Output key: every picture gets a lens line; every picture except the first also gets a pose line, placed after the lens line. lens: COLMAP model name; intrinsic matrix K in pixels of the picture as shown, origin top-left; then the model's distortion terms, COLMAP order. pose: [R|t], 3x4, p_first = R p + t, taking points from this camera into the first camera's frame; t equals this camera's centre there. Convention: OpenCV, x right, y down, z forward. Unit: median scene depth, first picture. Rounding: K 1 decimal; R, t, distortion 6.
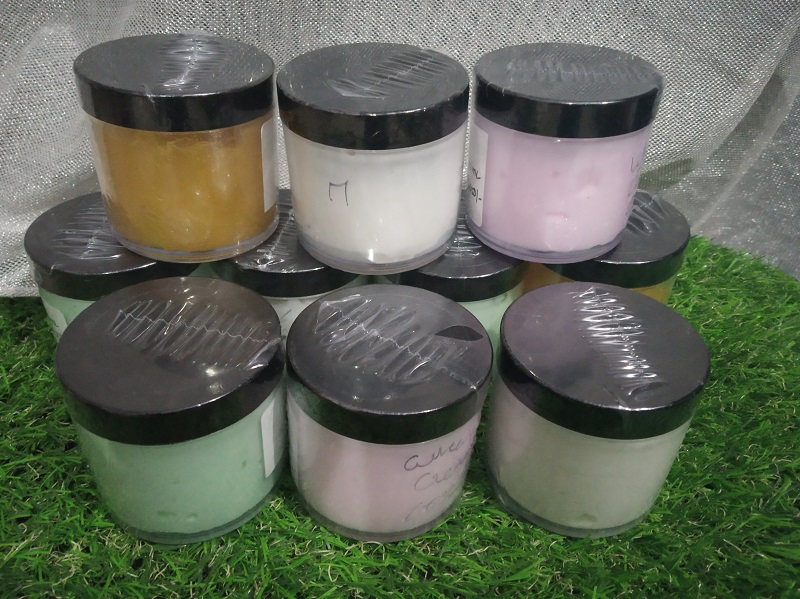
lens RADIAL K [[616.5, 0, 408.3], [0, 616.5, 303.5], [0, 0, 1]] dist [0.017313, -0.044951]
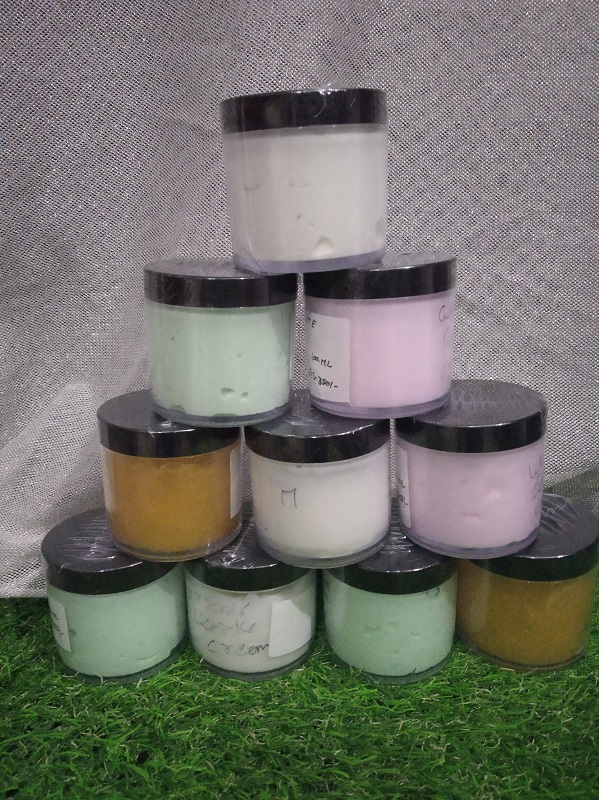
lens RADIAL K [[616.5, 0, 298.0], [0, 616.5, 399.1], [0, 0, 1]] dist [0.017313, -0.044951]
pose [[0.992406, -0.044586, -0.114644, 0.051199], [0.000556, 0.933617, -0.358272, 0.068257], [0.123007, 0.355488, 0.926552, -0.205173]]
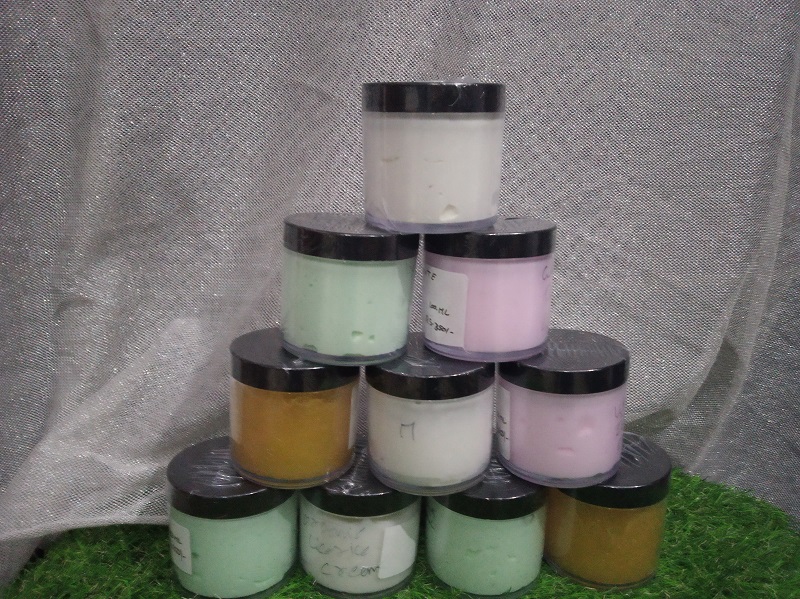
lens RADIAL K [[616.5, 0, 413.8], [0, 616.5, 301.5], [0, 0, 1]] dist [0.017313, -0.044951]
pose [[0.999744, -0.013890, -0.017855, -0.058502], [0.005413, 0.913249, -0.407365, 0.103528], [0.021964, 0.407164, 0.913091, -0.352589]]
